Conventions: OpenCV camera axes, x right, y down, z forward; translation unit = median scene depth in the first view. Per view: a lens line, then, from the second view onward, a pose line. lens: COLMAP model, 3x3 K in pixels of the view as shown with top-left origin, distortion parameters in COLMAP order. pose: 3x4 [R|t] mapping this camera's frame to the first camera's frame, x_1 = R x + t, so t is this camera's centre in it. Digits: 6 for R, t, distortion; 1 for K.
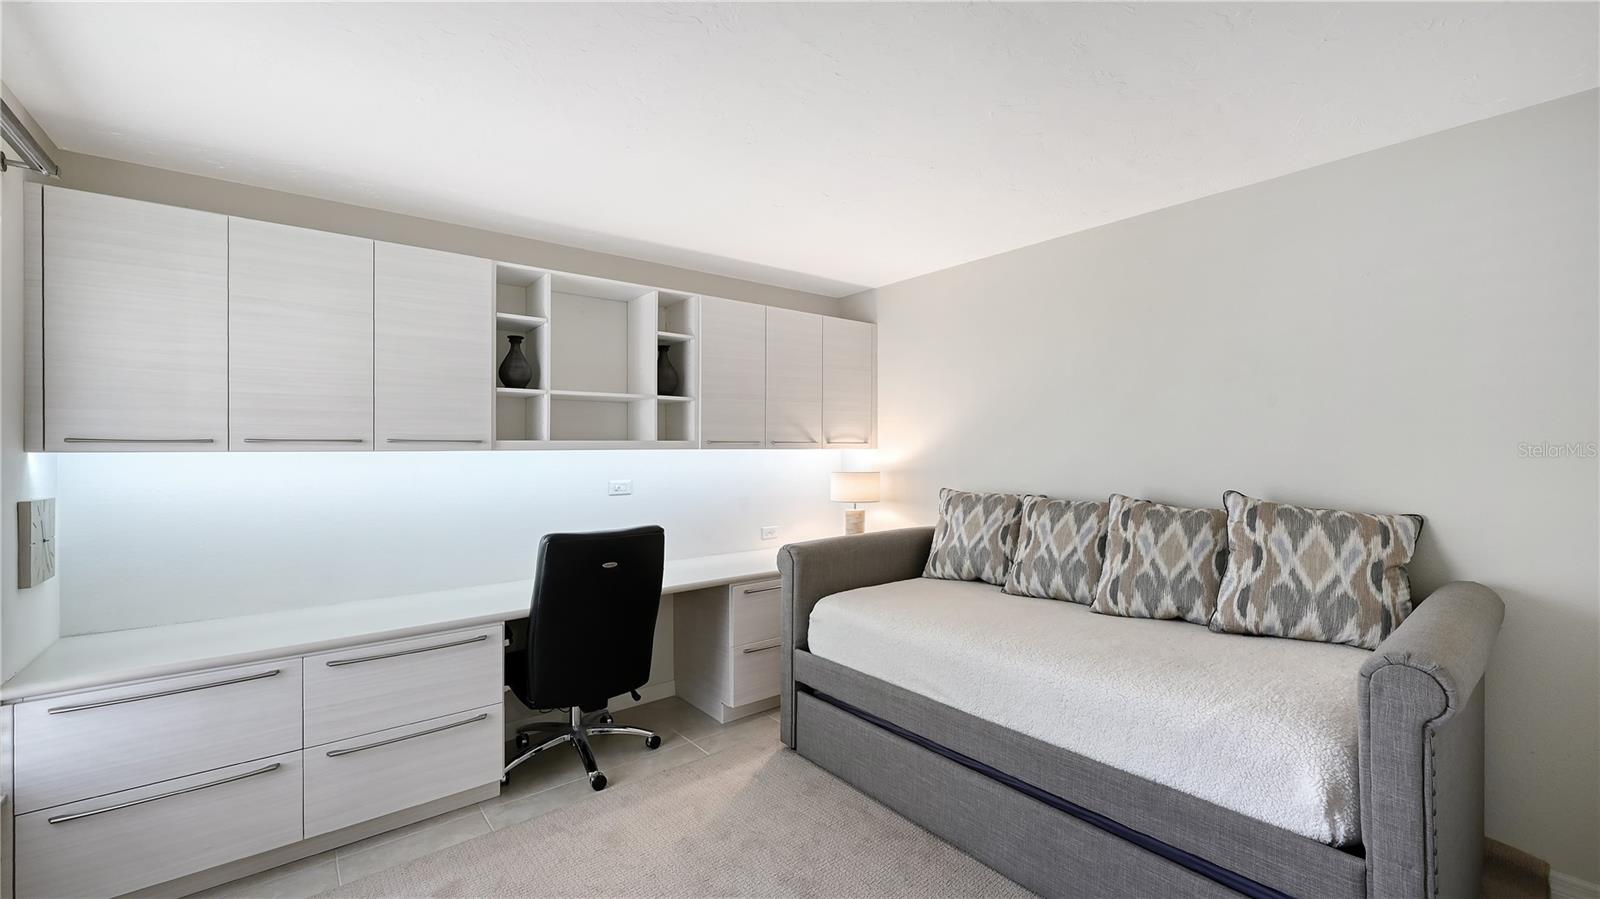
lens RADIAL K [[635.7, 0, 800.5], [0, 635.7, 447.4], [0, 0, 1]] dist [-0.003767, 0.000519]
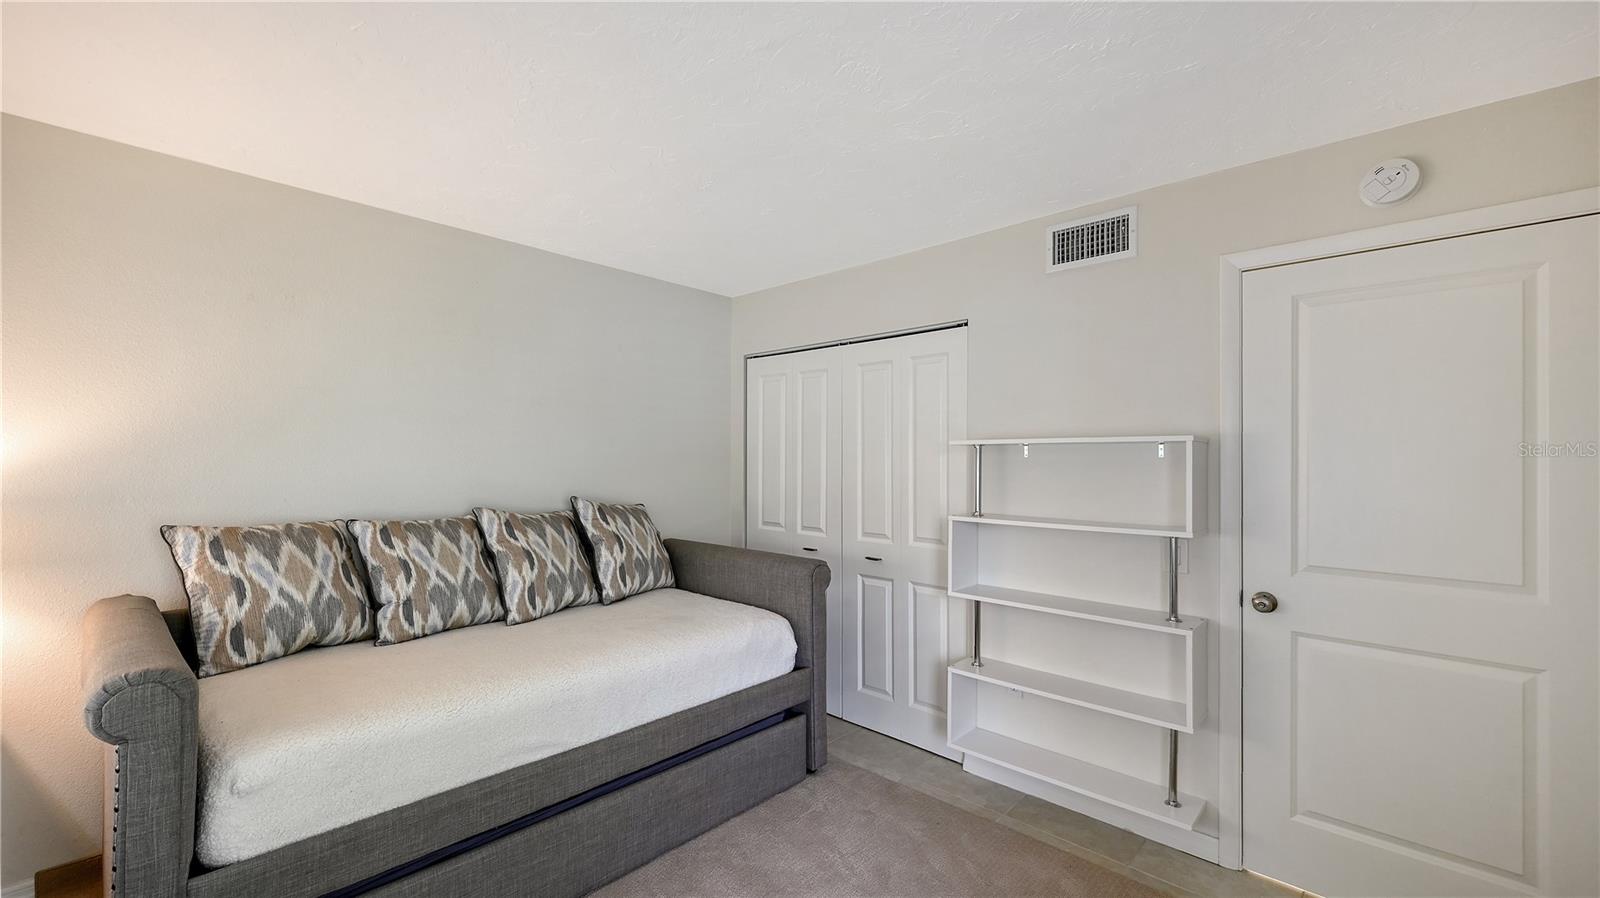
lens RADIAL K [[635.7, 0, 794.7], [0, 635.7, 464.0], [0, 0, 1]] dist [-0.003767, 0.000519]
pose [[-0.129379, 0.009483, 0.991550, -0.492645], [-0.005744, 0.999930, -0.010313, 0.011672], [-0.991579, -0.007030, -0.129316, 0.576748]]
